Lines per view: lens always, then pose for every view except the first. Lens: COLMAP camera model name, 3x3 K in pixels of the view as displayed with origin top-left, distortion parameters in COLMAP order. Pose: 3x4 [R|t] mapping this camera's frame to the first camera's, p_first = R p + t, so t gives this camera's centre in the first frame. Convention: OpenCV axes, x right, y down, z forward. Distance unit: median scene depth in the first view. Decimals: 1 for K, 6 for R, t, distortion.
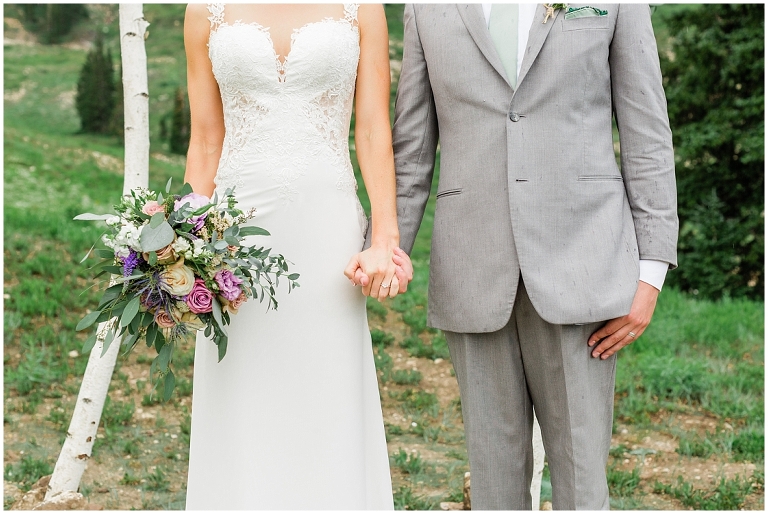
lens RADIAL K [[1103.9, 0, 384.0], [0, 1103.9, 257.0], [0, 0, 1]] dist [0.039932, -0.008518]
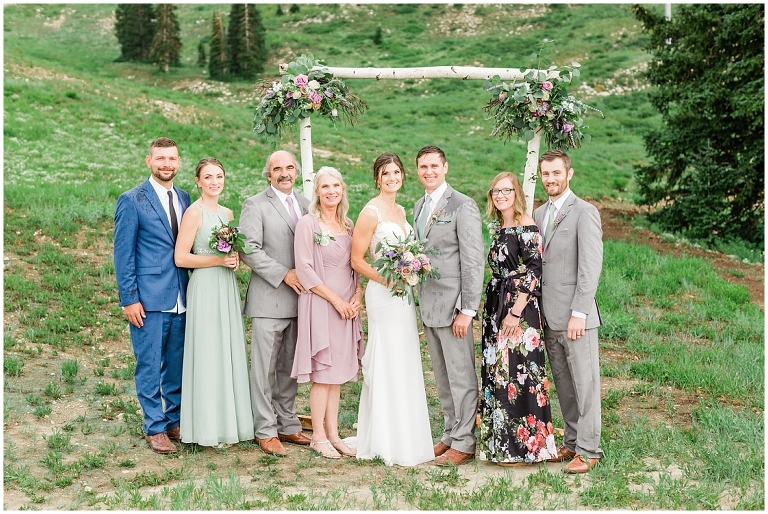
lens RADIAL K [[1103.9, 0, 384.0], [0, 1103.9, 257.0], [0, 0, 1]] dist [0.039932, -0.008518]
pose [[0.999321, -0.014261, -0.033984, -0.001986], [0.016805, 0.996983, 0.075777, -0.031937], [0.032800, -0.076297, 0.996545, -0.164962]]
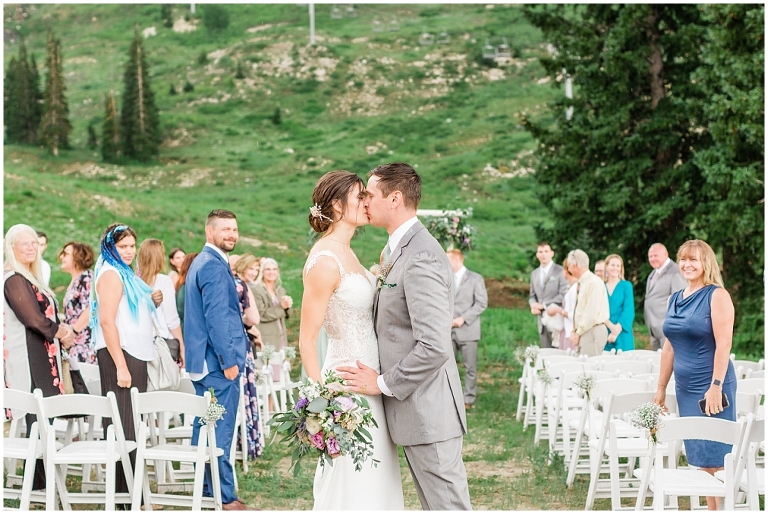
lens RADIAL K [[1198.7, 0, 375.5], [0, 1198.7, 256.3], [0, 0, 1]] dist [0.048340, 0.041537]
pose [[0.998354, -0.031130, 0.048175, -0.042364], [0.031062, 0.999515, 0.002162, -0.037905], [-0.048219, -0.000662, 0.998837, -0.503623]]
